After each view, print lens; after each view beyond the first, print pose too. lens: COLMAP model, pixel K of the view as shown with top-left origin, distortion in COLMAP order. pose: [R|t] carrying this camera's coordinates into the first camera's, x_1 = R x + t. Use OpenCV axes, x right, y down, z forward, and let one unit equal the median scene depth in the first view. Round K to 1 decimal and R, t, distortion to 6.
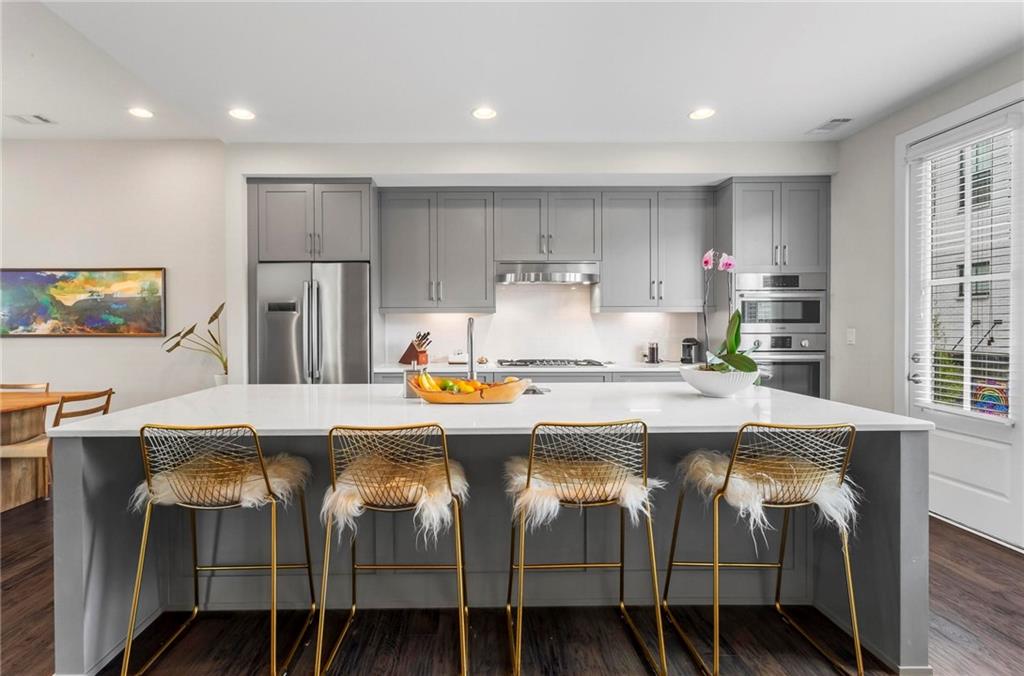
lens RADIAL K [[495.0, 0, 514.5], [0, 495.0, 331.1], [0, 0, 1]] dist [0.002228, 0.001362]
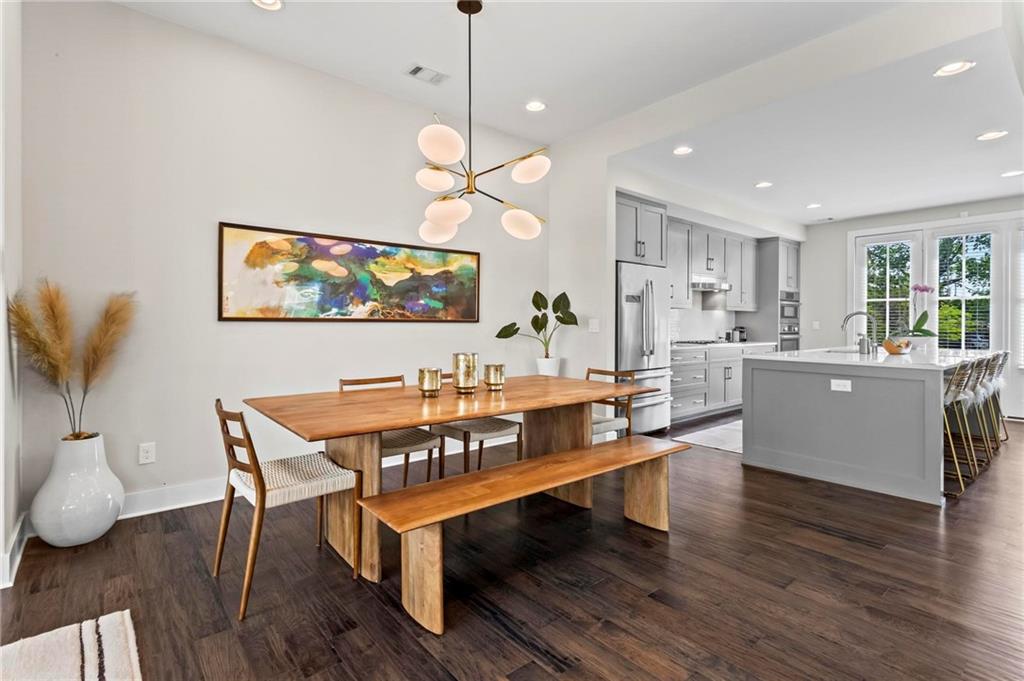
lens RADIAL K [[495.0, 0, 505.6], [0, 495.0, 325.8], [0, 0, 1]] dist [0.002228, 0.001362]
pose [[0.774842, 0.006178, 0.632124, -1.284132], [-0.000687, 0.999960, -0.008931, 0.025663], [-0.632154, 0.006486, 0.774816, 0.208405]]
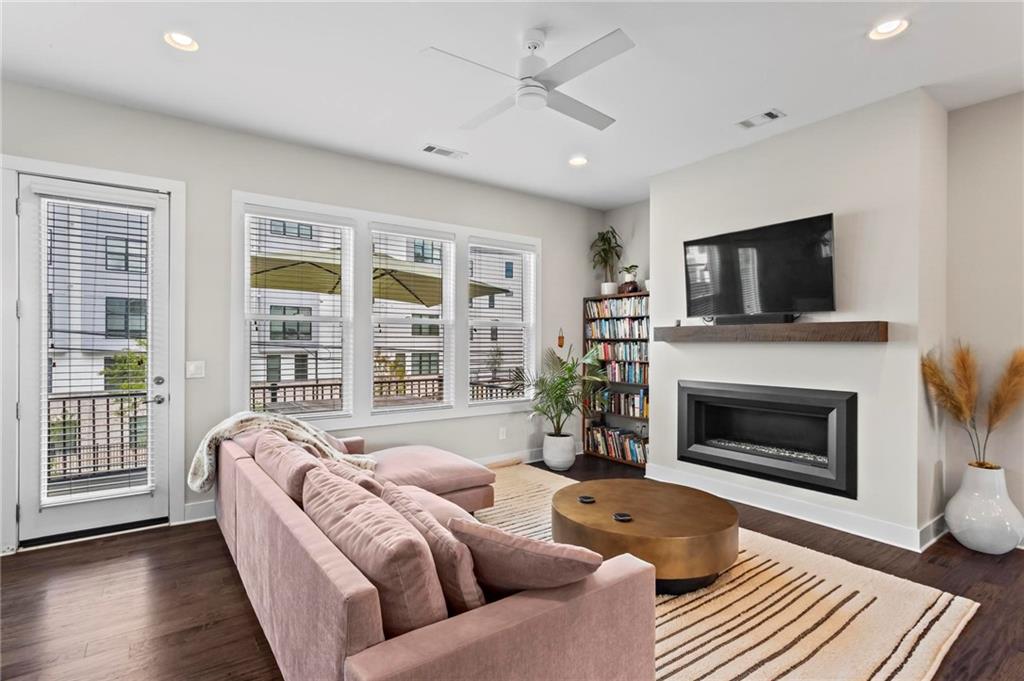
lens RADIAL K [[495.0, 0, 510.6], [0, 495.0, 339.3], [0, 0, 1]] dist [0.002228, 0.001362]
pose [[0.590392, 0.005672, -0.807097, -1.131274], [-0.022449, 0.999704, -0.009396, -0.009832], [0.806804, 0.023665, 0.590345, -0.003145]]
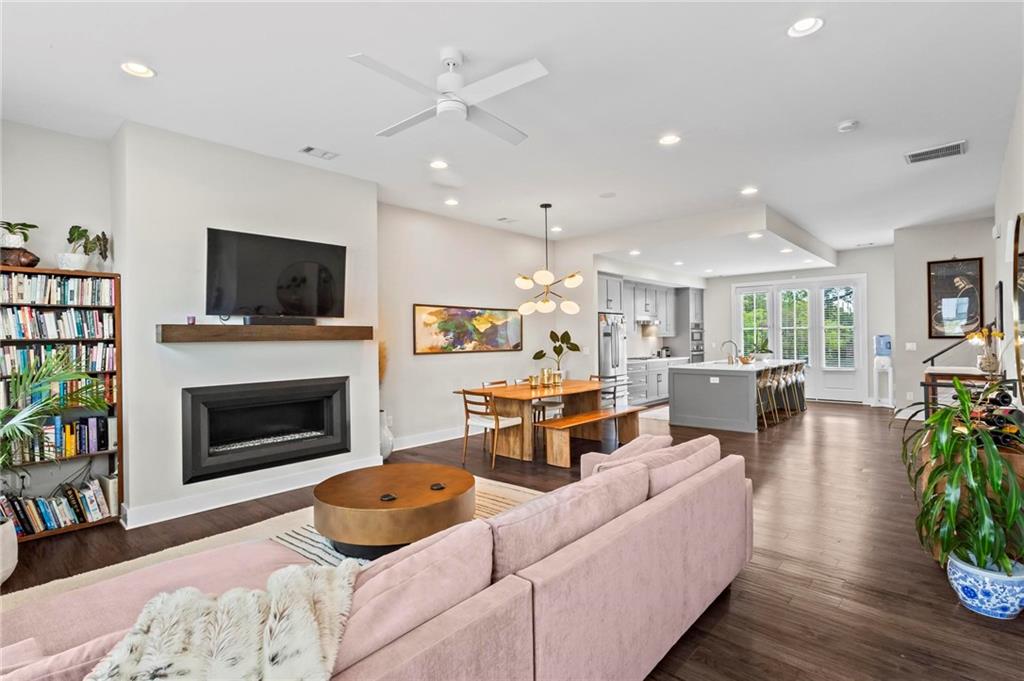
lens RADIAL K [[495.0, 0, 509.8], [0, 495.0, 344.4], [0, 0, 1]] dist [0.002228, 0.001362]
pose [[0.678378, -0.010640, 0.734636, -1.967009], [0.017753, 0.999841, -0.001913, -0.007847], [-0.734498, 0.014340, 0.678459, -0.104978]]
